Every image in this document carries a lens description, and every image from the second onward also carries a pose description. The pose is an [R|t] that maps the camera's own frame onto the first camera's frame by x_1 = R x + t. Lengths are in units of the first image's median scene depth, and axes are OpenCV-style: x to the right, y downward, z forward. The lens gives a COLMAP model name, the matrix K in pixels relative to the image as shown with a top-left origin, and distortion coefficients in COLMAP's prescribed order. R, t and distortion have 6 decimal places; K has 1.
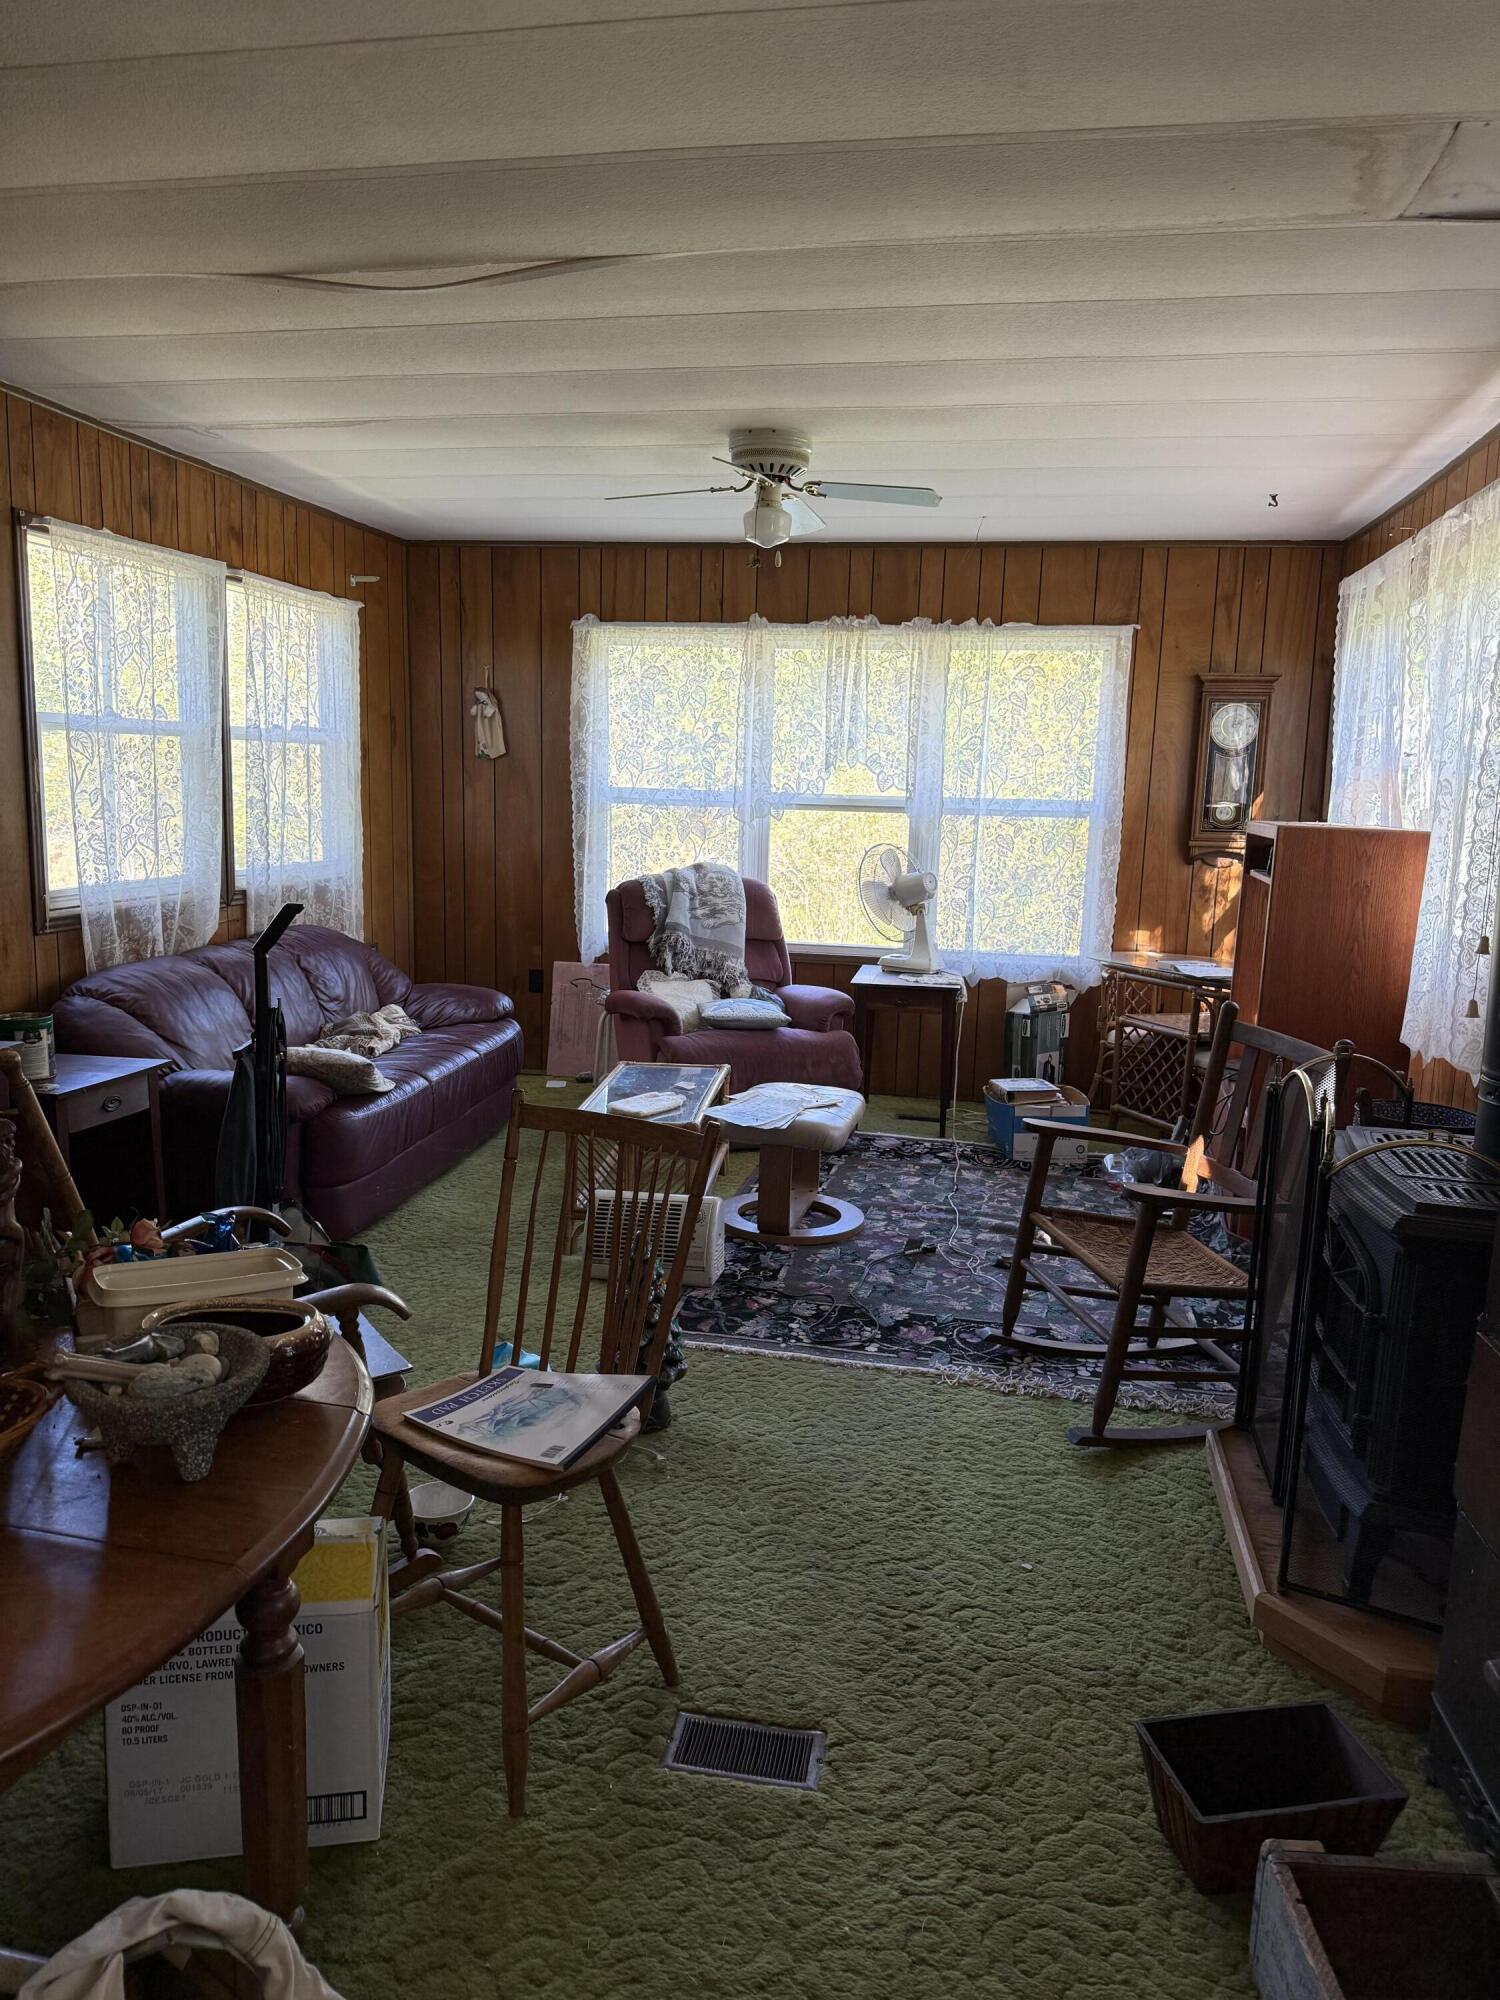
lens RADIAL K [[1409.8, 0, 757.4], [0, 1409.8, 1000.6], [0, 0, 1]] dist [0.041449, -0.058872]
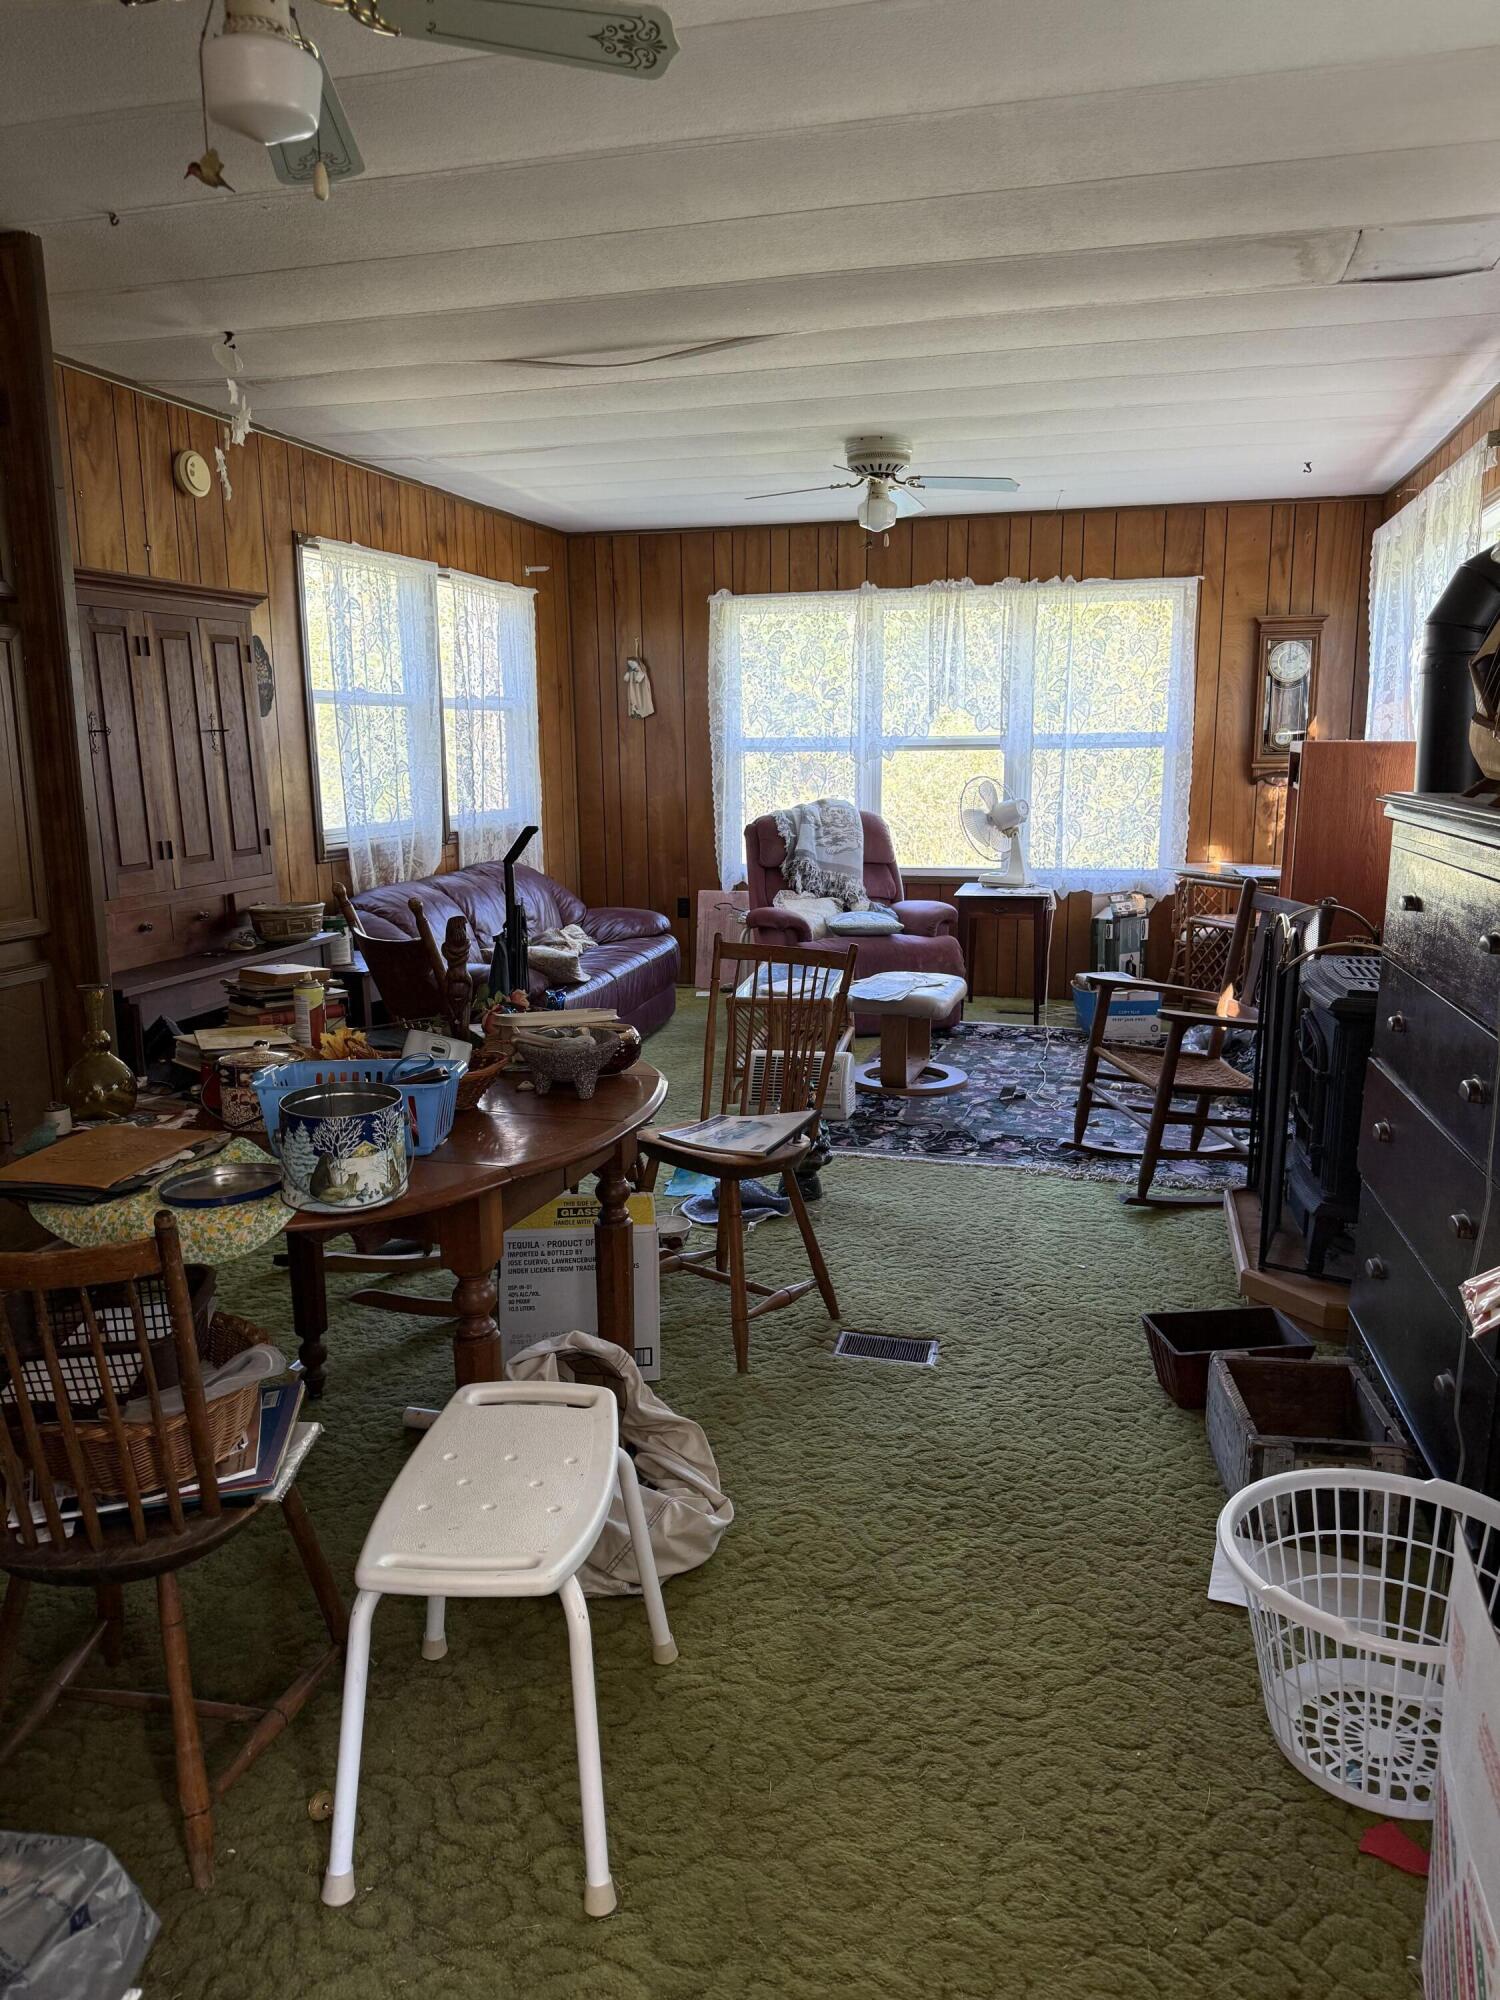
lens RADIAL K [[1409.8, 0, 745.7], [0, 1409.8, 1004.5], [0, 0, 1]] dist [0.041449, -0.058872]
pose [[0.995945, -0.021952, -0.087240, -0.009149], [0.024569, 0.999277, 0.029031, 0.054270], [0.086540, -0.031057, 0.995764, -0.257239]]
